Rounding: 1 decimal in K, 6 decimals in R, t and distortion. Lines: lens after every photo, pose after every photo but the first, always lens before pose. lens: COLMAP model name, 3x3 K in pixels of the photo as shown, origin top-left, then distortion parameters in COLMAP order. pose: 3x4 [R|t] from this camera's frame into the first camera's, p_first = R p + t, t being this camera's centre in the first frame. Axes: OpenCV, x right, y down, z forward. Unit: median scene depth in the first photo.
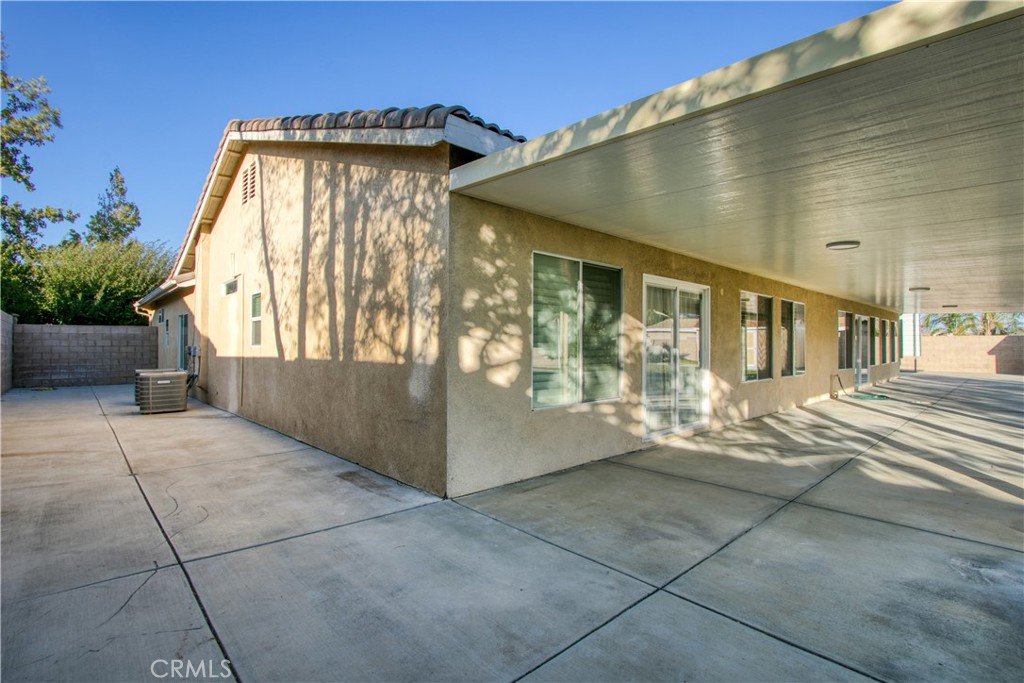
lens RADIAL K [[484.3, 0, 510.9], [0, 484.3, 342.5], [0, 0, 1]] dist [-0.010260, 0.000440]
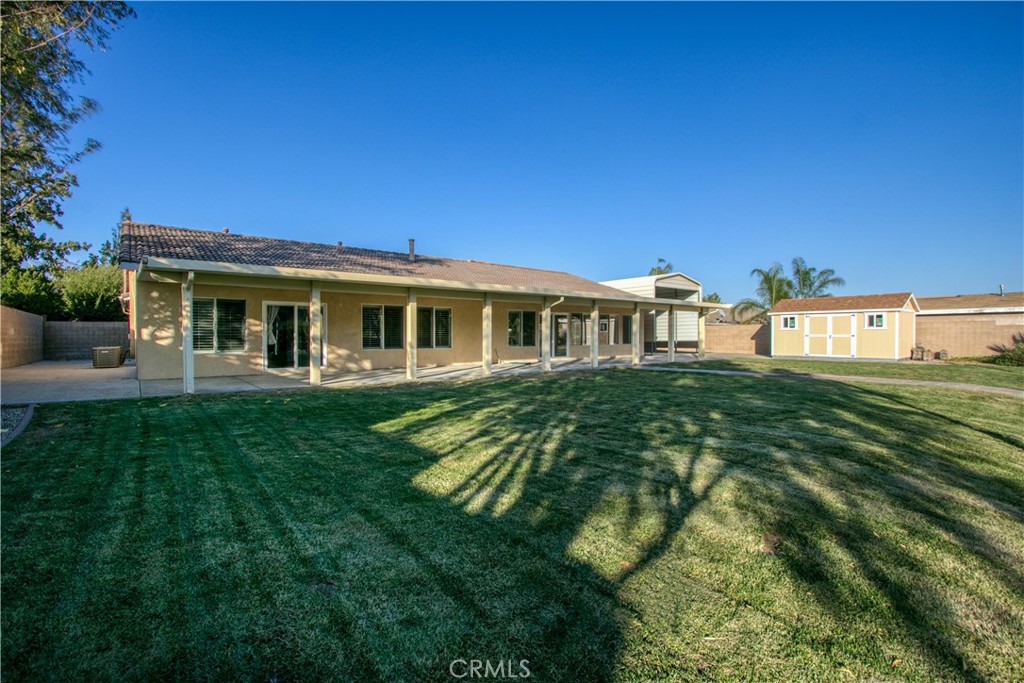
lens RADIAL K [[484.3, 0, 513.3], [0, 484.3, 339.9], [0, 0, 1]] dist [-0.010260, 0.000440]
pose [[0.997276, -0.002532, -0.073718, 0.602635], [0.003711, 0.999867, 0.015861, 0.004775], [0.073668, -0.016091, 0.997153, -0.454478]]
